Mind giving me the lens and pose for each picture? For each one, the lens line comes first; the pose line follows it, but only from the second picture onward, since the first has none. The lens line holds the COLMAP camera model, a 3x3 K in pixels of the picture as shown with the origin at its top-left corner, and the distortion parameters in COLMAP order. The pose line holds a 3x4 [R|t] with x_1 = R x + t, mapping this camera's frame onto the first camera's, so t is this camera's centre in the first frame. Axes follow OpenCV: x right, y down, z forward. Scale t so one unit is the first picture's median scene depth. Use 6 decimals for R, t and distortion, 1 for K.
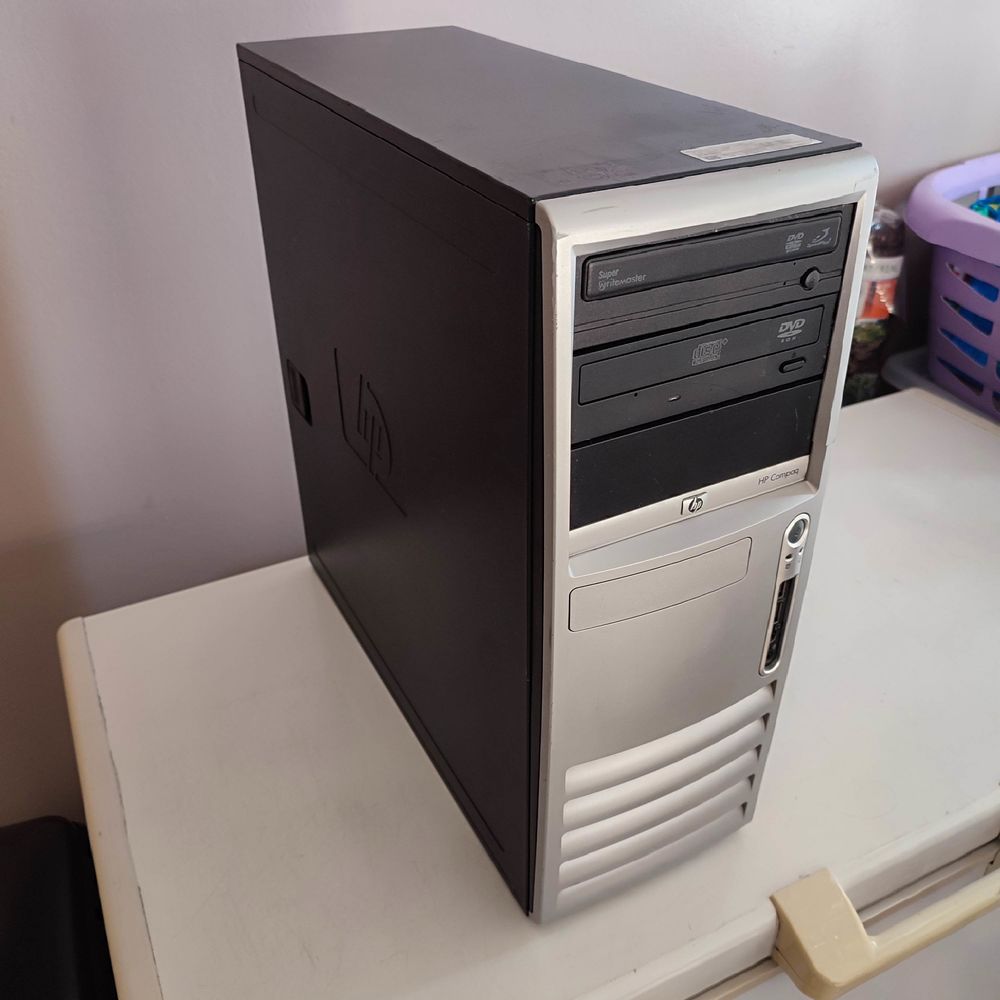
lens RADIAL K [[993.4, 0, 498.9], [0, 993.4, 511.6], [0, 0, 1]] dist [-0.106322, 0.345939]
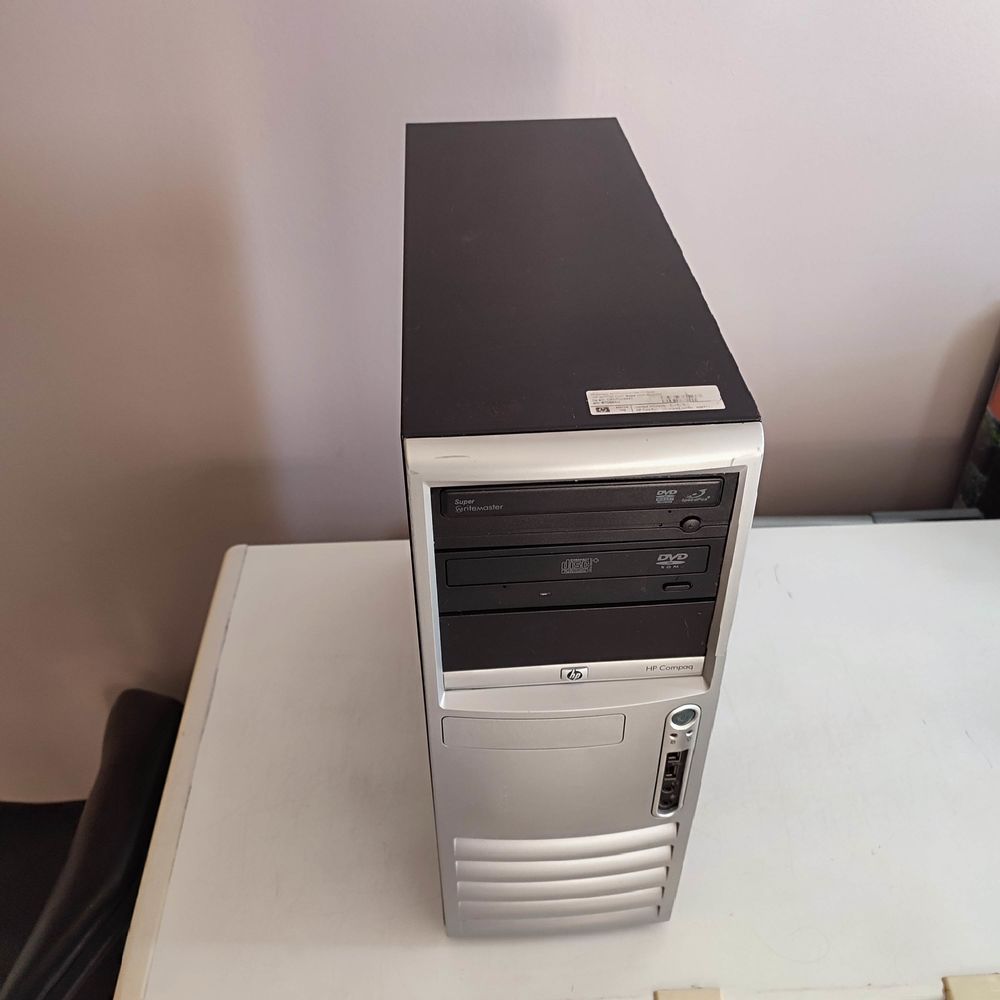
lens RADIAL K [[974.9, 0, 500.0], [0, 974.9, 500.0], [0, 0, 1]] dist [0.004884, -0.016400]
pose [[0.917647, 0.254334, -0.305350, 0.427111], [-0.222672, 0.965500, 0.135010, -0.345899], [0.329153, -0.055899, 0.942621, -0.073682]]
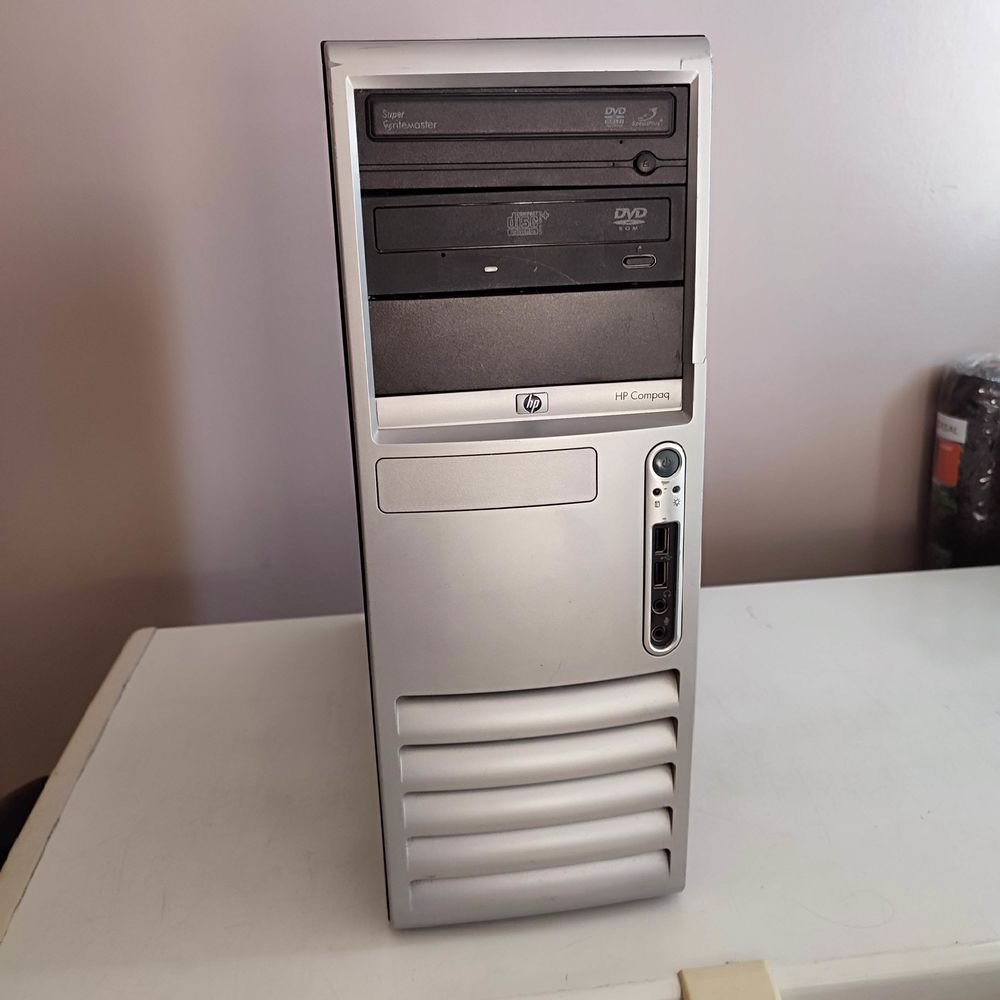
lens RADIAL K [[984.7, 0, 500.0], [0, 984.7, 500.0], [0, 0, 1]] dist [-0.010400, -0.011603]
pose [[0.946532, 0.084826, -0.311259, 0.491773], [-0.165035, 0.956329, -0.241242, 0.329721], [0.277202, 0.279712, 0.919195, 0.149908]]
